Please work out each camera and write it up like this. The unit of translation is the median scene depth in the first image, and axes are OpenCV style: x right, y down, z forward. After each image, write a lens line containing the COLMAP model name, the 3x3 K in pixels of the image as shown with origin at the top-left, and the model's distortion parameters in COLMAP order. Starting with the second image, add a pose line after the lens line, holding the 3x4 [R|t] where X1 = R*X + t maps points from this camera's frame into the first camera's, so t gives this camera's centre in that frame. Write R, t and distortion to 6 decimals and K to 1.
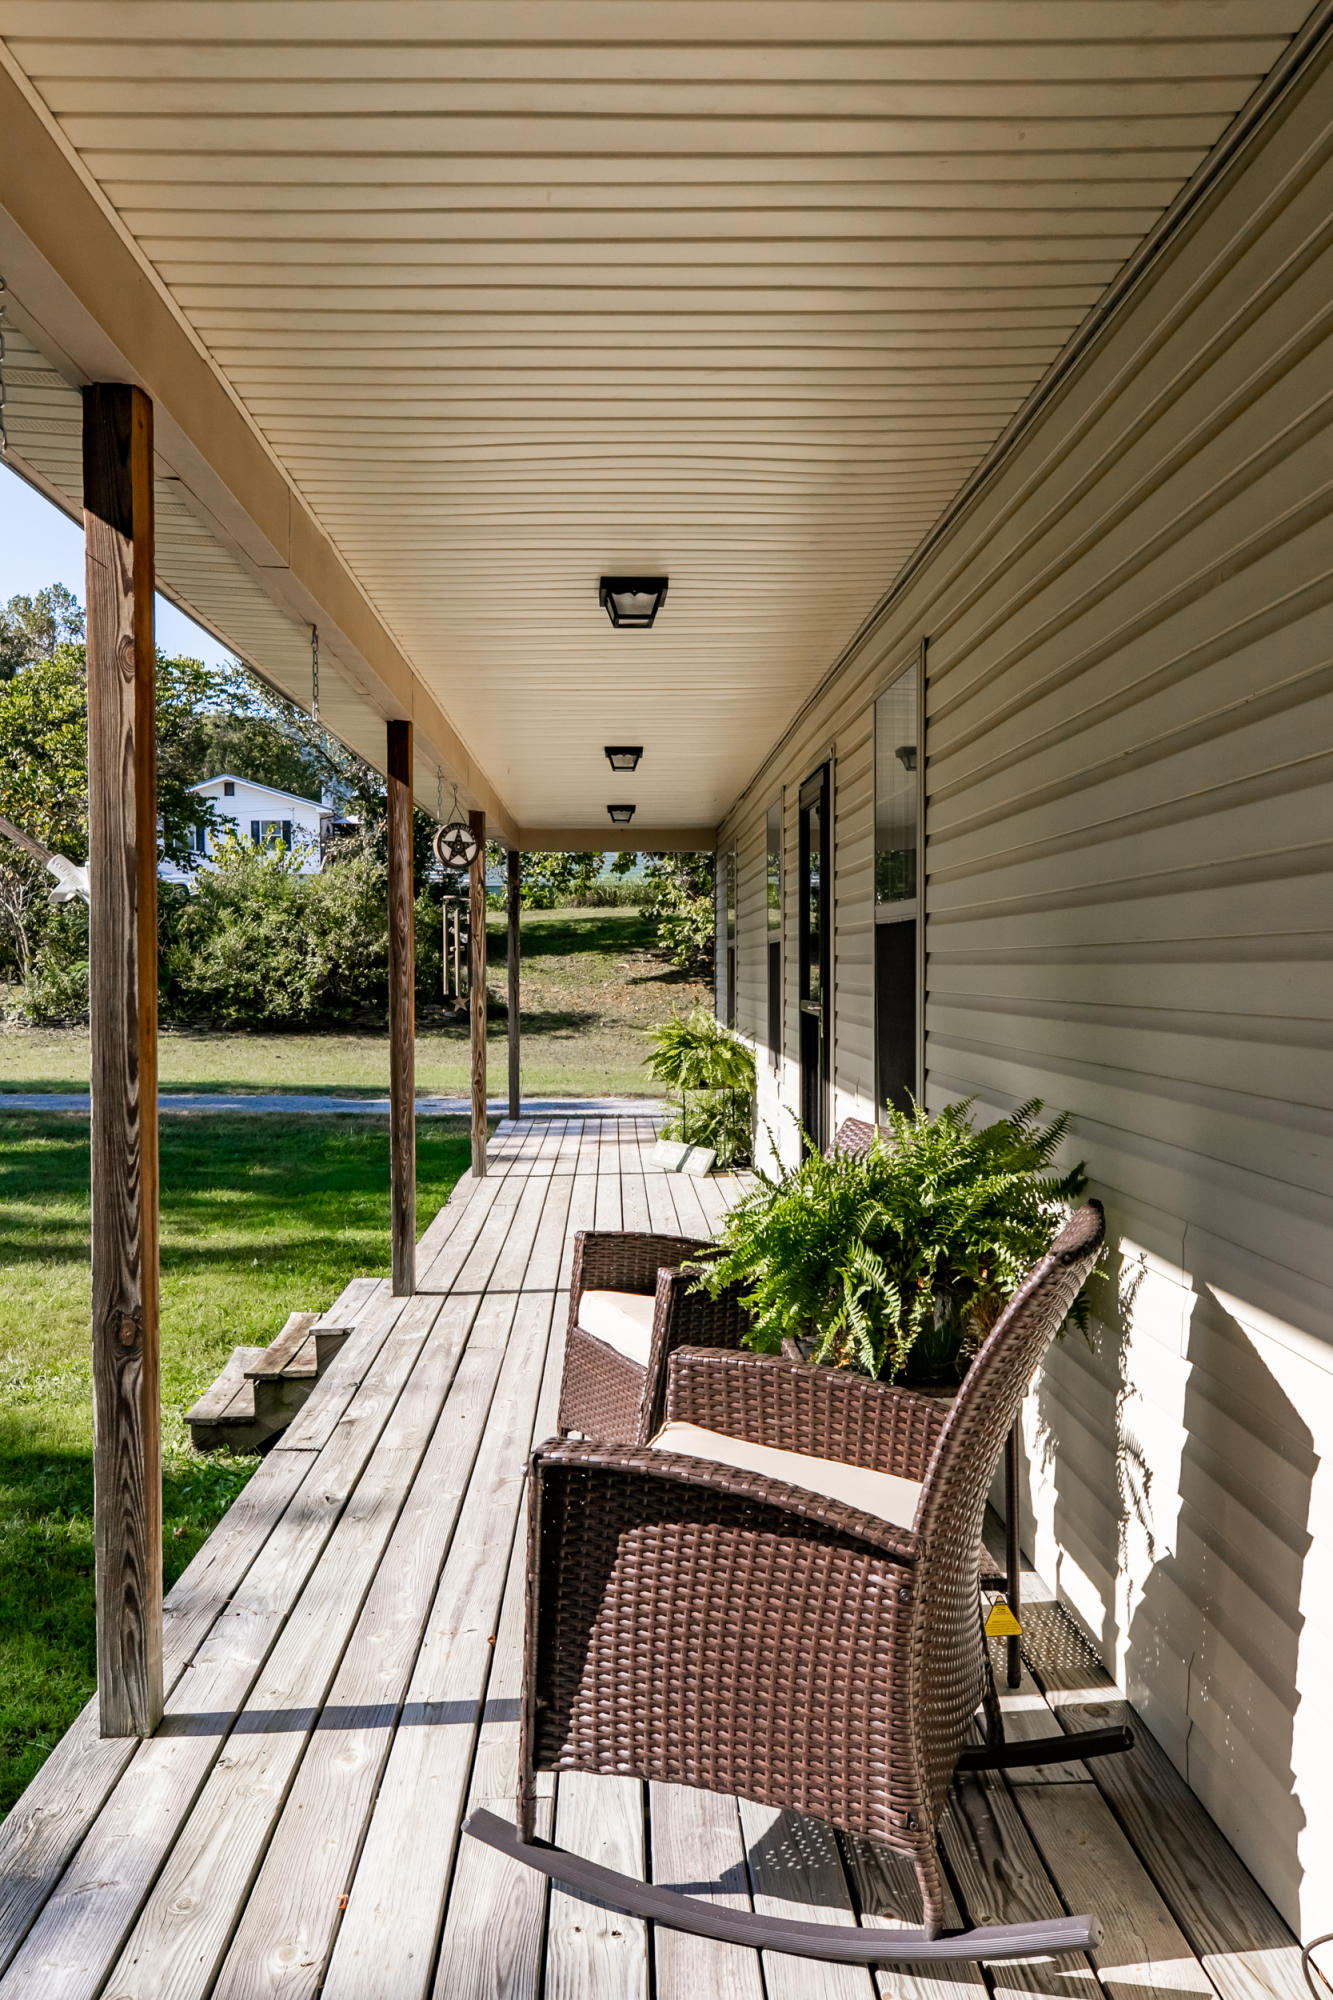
lens RADIAL K [[1772.6, 0, 666.5], [0, 1772.6, 1000.0], [0, 0, 1]] dist [0.008159, -0.000815]
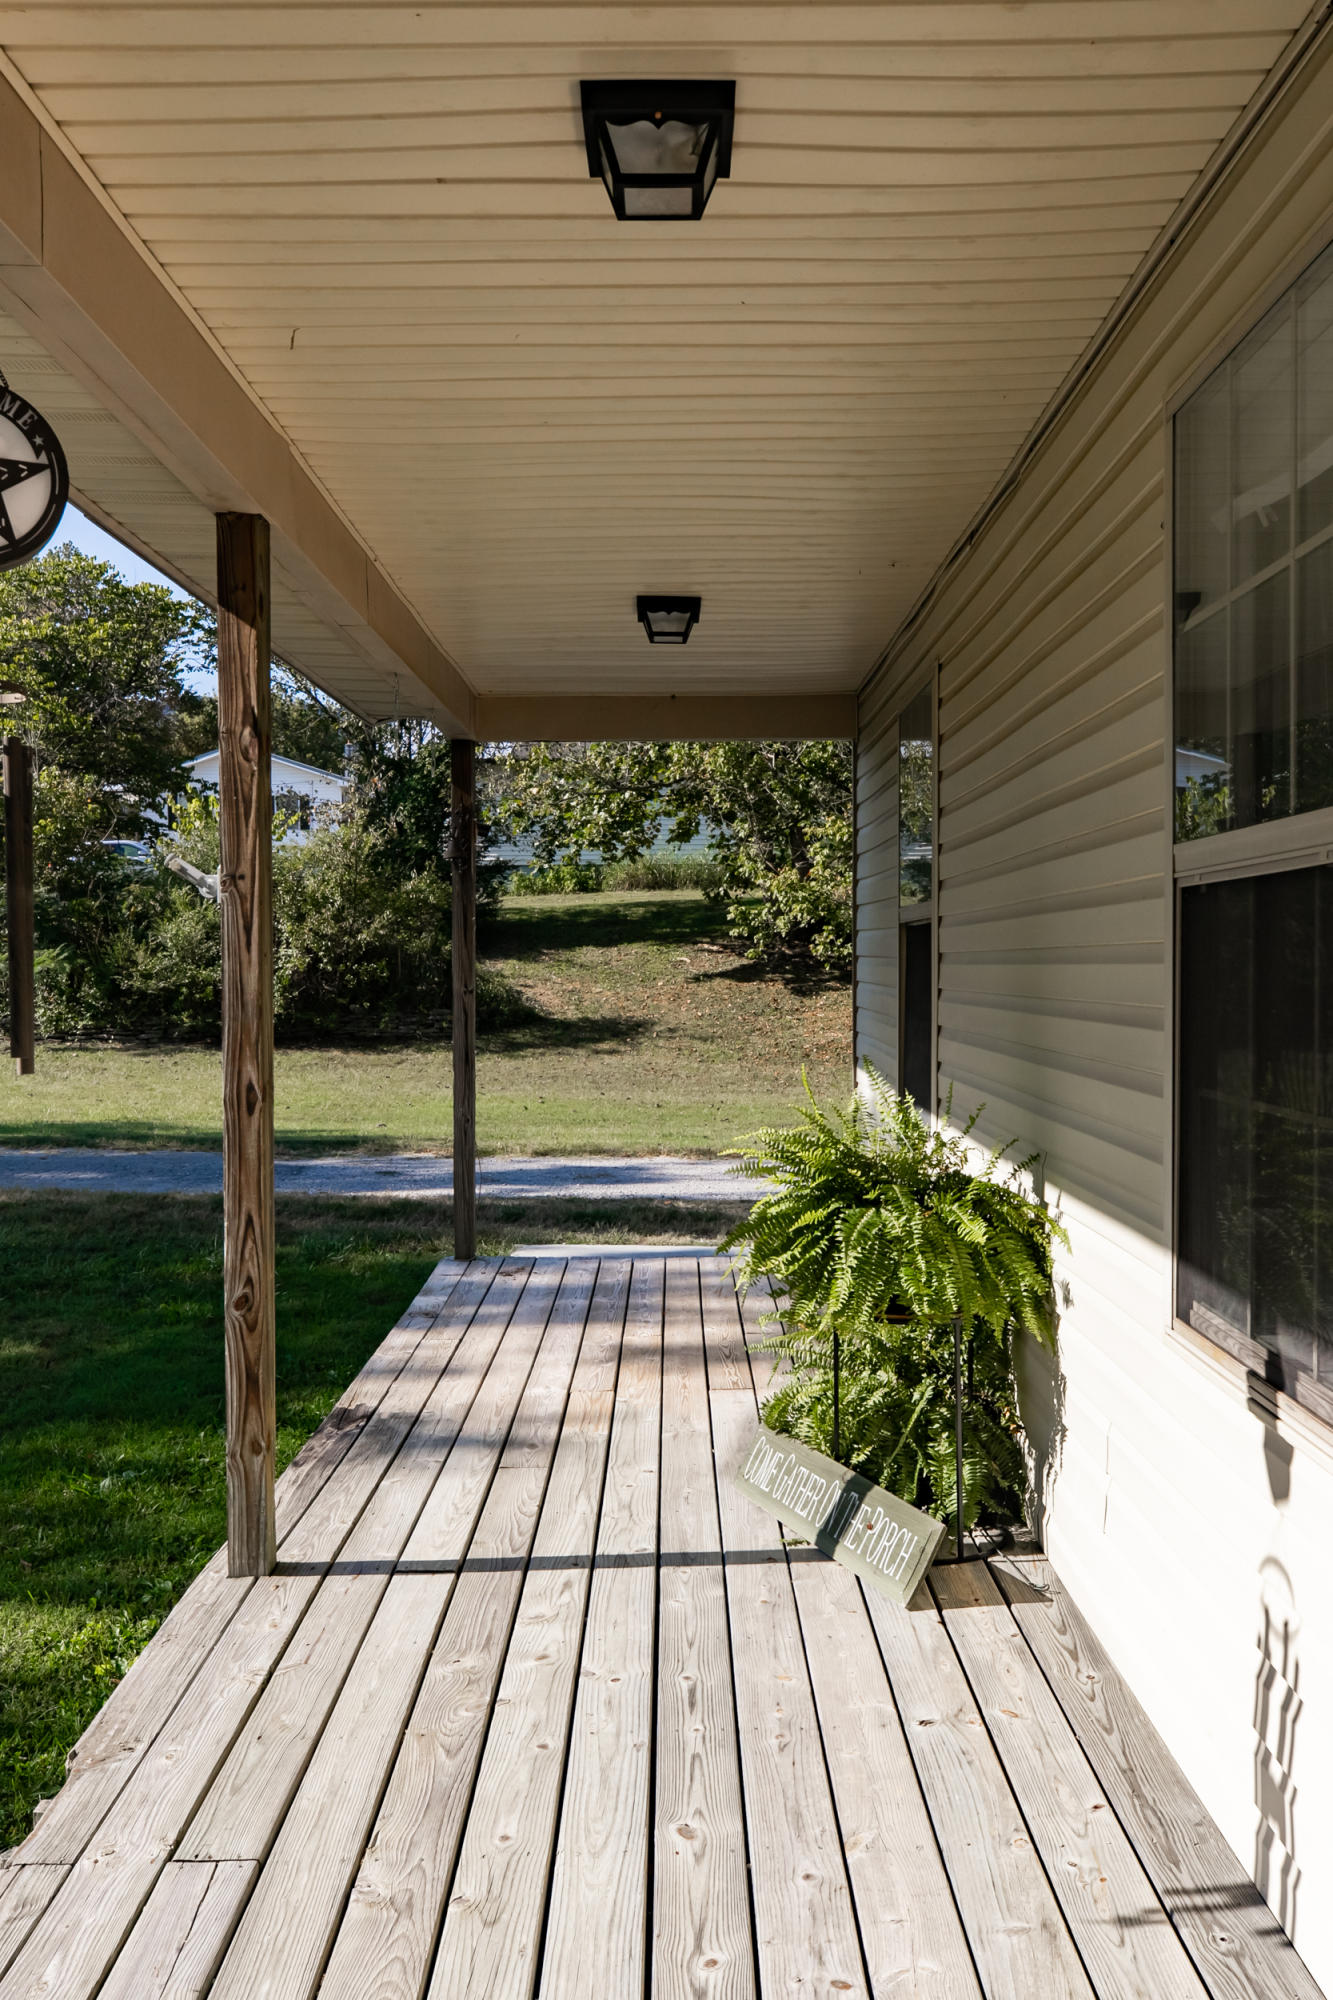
lens RADIAL K [[1772.6, 0, 666.5], [0, 1772.6, 1000.0], [0, 0, 1]] dist [0.008159, -0.000815]
pose [[0.999387, 0.000885, -0.034994, -0.004097], [-0.000747, 0.999992, 0.003958, -0.004649], [0.034997, -0.003929, 0.999380, 0.221553]]
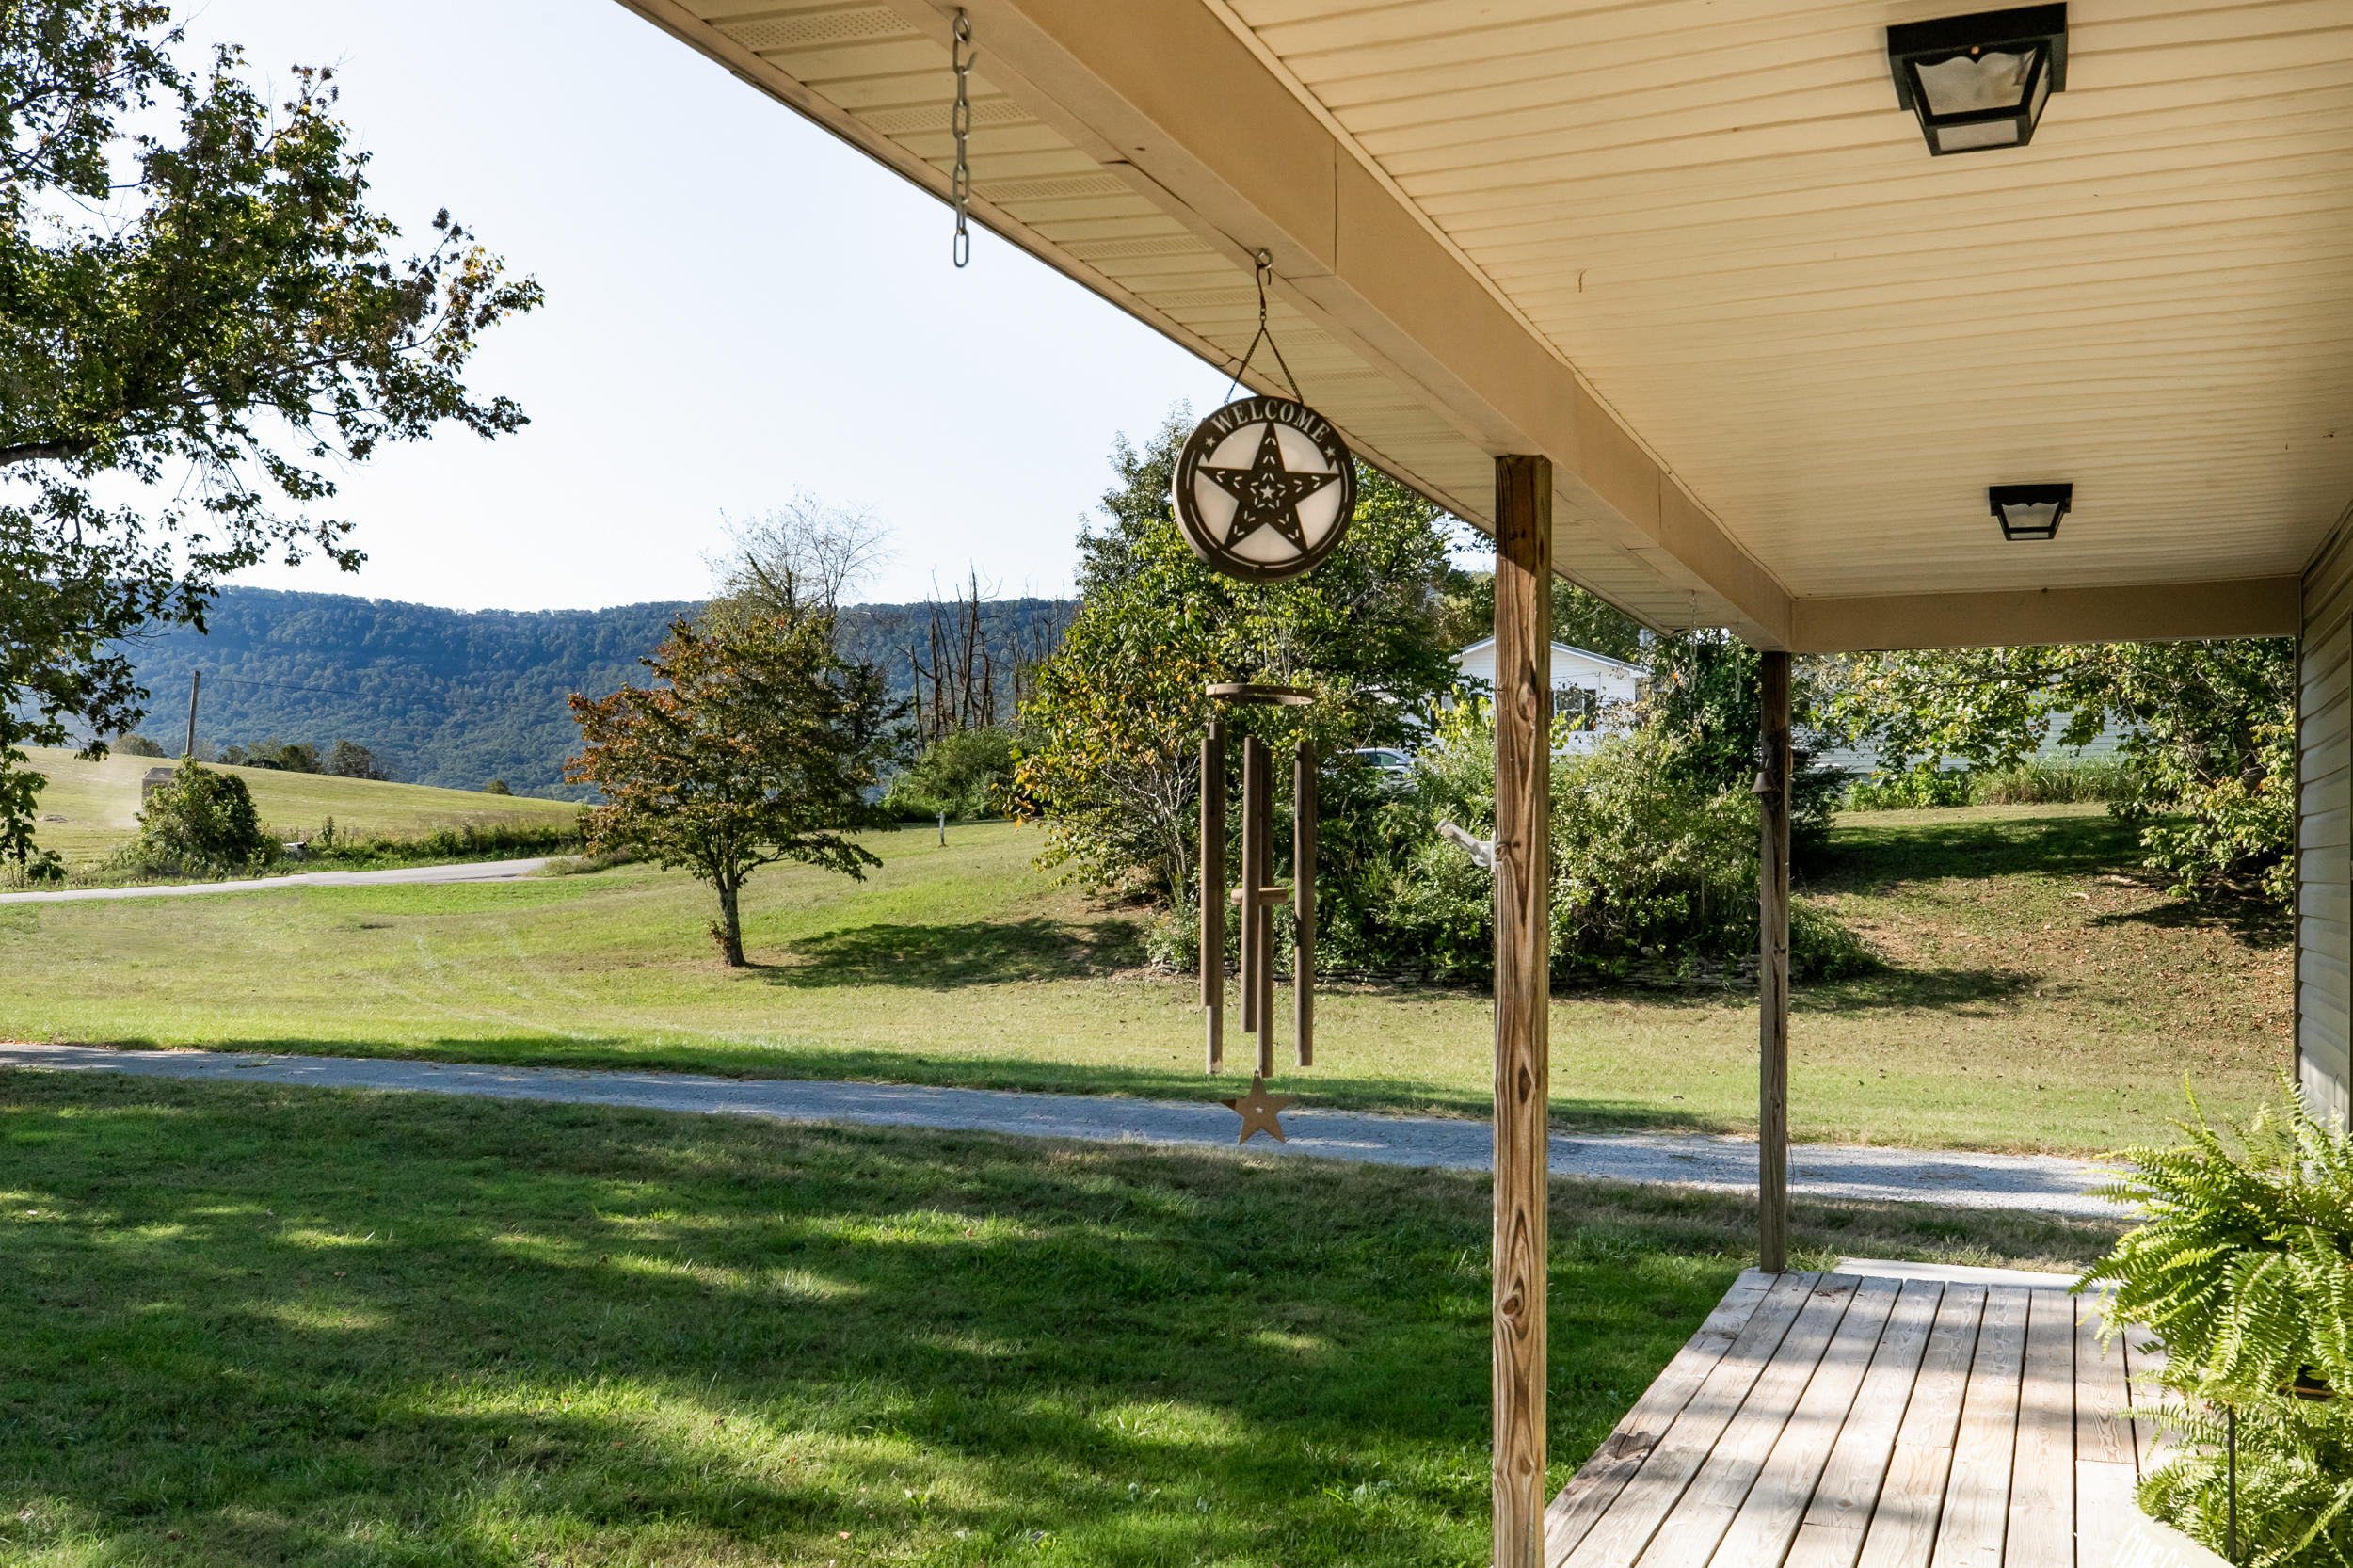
lens RADIAL K [[2171.0, 0, 1186.5], [0, 2171.0, 859.7], [0, 0, 1]] dist [0.003431, 0.006219]
pose [[0.913352, 0.004629, -0.407144, -0.000553], [-0.016851, 0.999508, -0.026439, -0.007505], [0.406821, 0.031009, 0.912981, 0.207940]]
